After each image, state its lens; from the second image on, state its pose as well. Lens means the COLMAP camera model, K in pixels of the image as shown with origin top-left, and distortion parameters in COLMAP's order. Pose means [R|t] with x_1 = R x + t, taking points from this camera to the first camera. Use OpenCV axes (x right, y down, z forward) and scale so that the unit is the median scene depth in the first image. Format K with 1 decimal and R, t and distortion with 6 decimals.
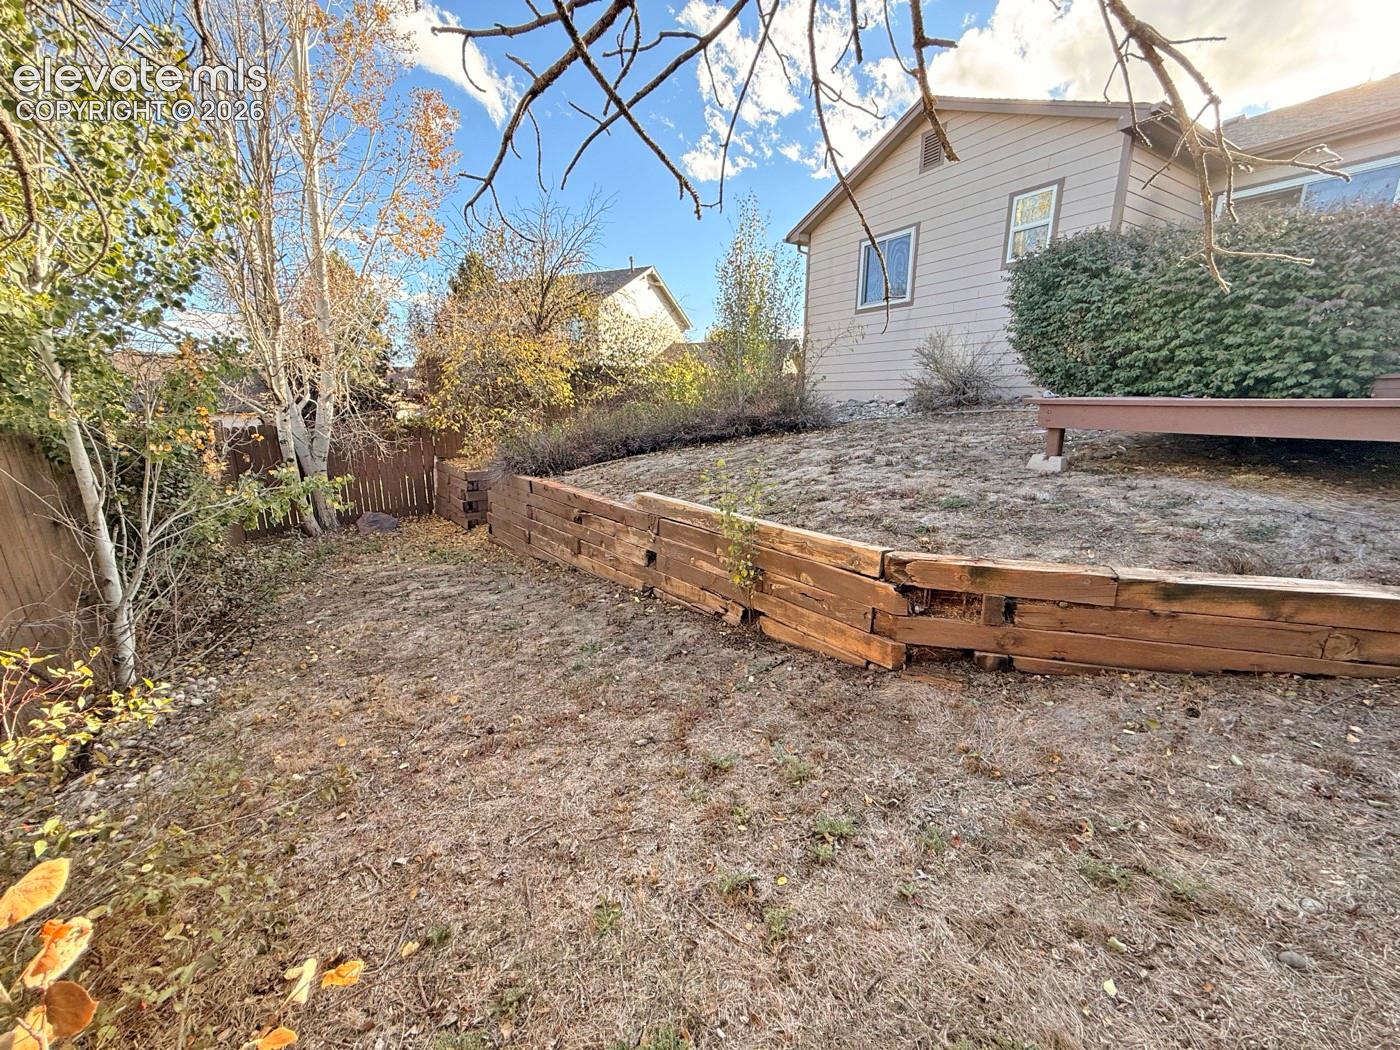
lens RADIAL K [[571.9, 0, 694.2], [0, 571.9, 524.7], [0, 0, 1]] dist [0.002615, -0.000337]
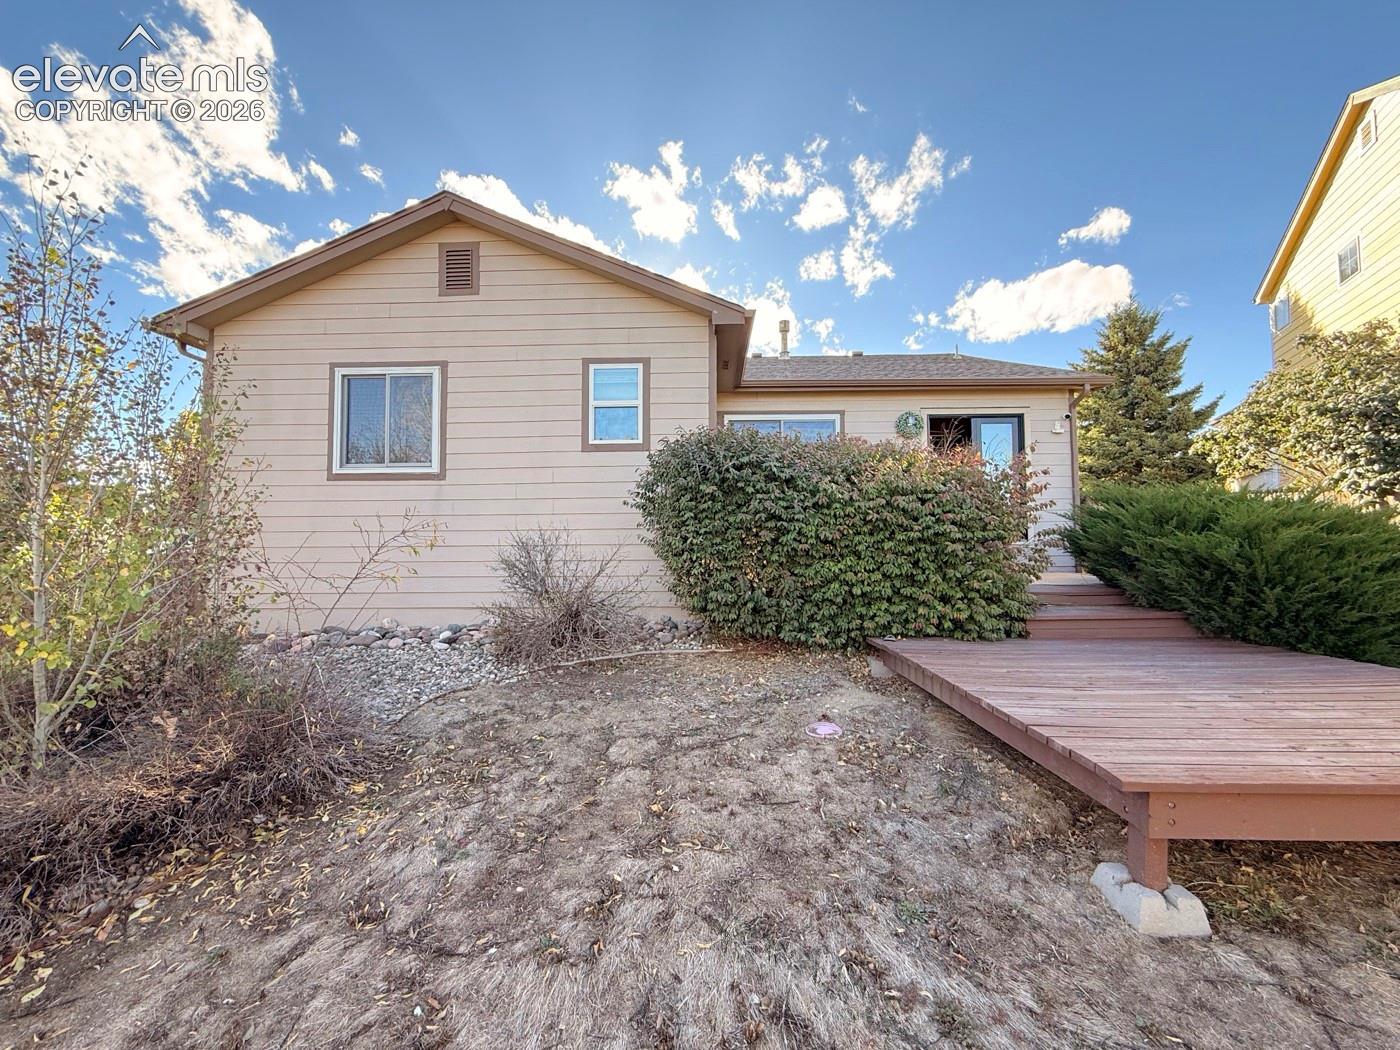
lens RADIAL K [[558.9, 0, 694.7], [0, 558.9, 524.7], [0, 0, 1]] dist [0.000255, 0.000102]
pose [[0.544263, 0.028302, 0.838437, 0.012114], [0.186726, 0.970272, -0.153964, -0.199106], [-0.817870, 0.240354, 0.522798, 0.489131]]
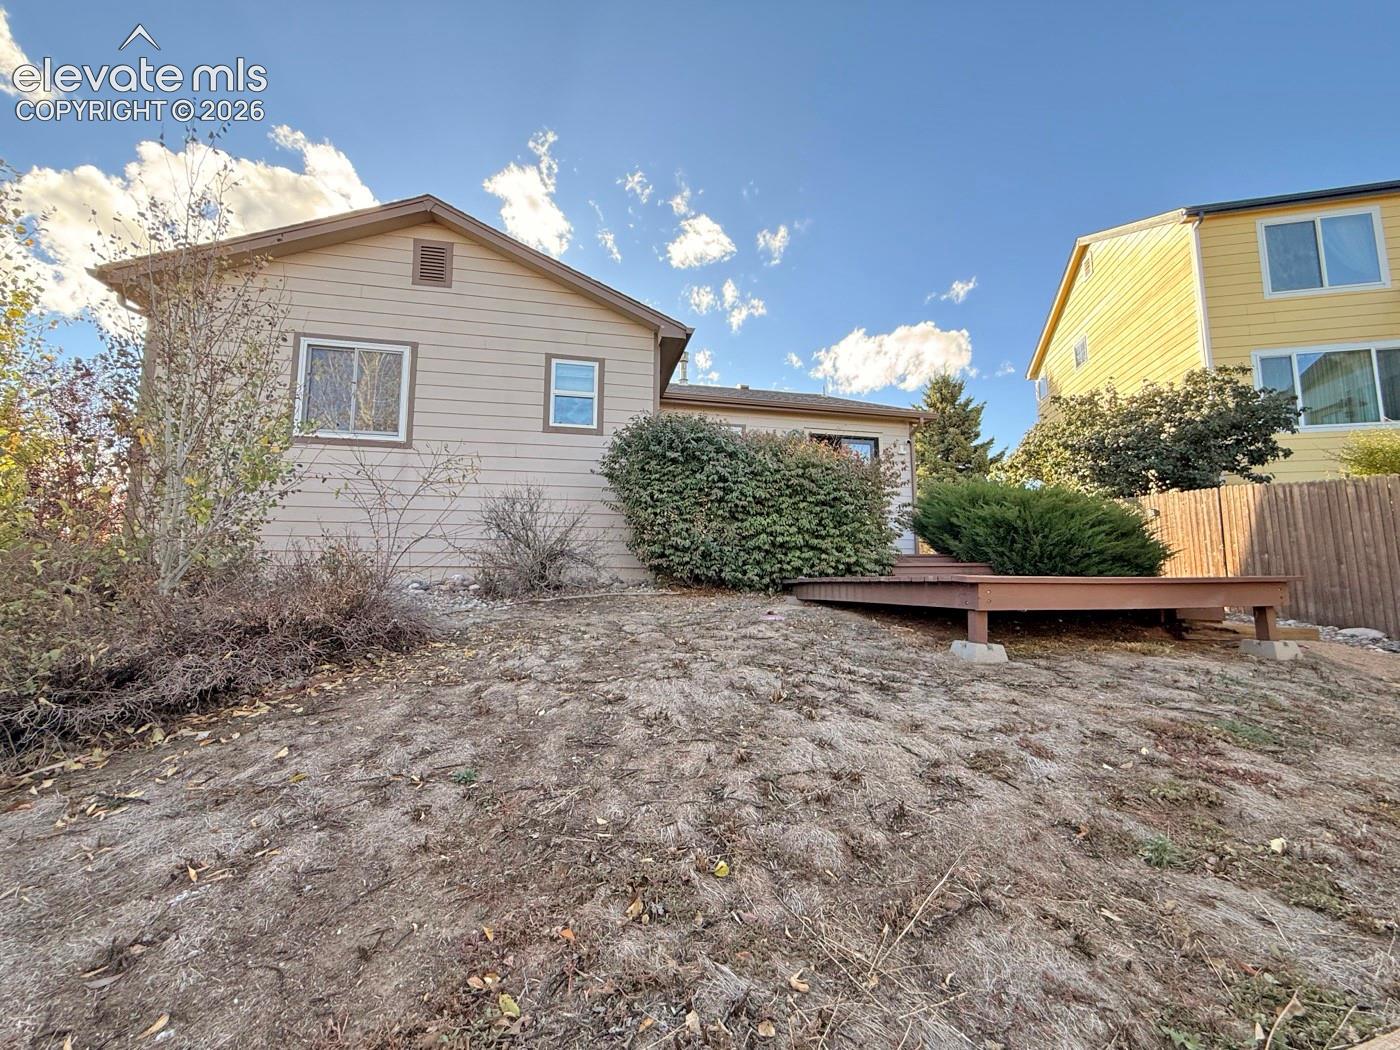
lens RADIAL K [[558.9, 0, 694.7], [0, 558.9, 524.7], [0, 0, 1]] dist [0.000255, 0.000102]
pose [[0.325010, 0.099655, 0.940445, -0.146379], [0.202137, 0.964131, -0.172021, -0.114472], [-0.923856, 0.246007, 0.293209, 0.541128]]
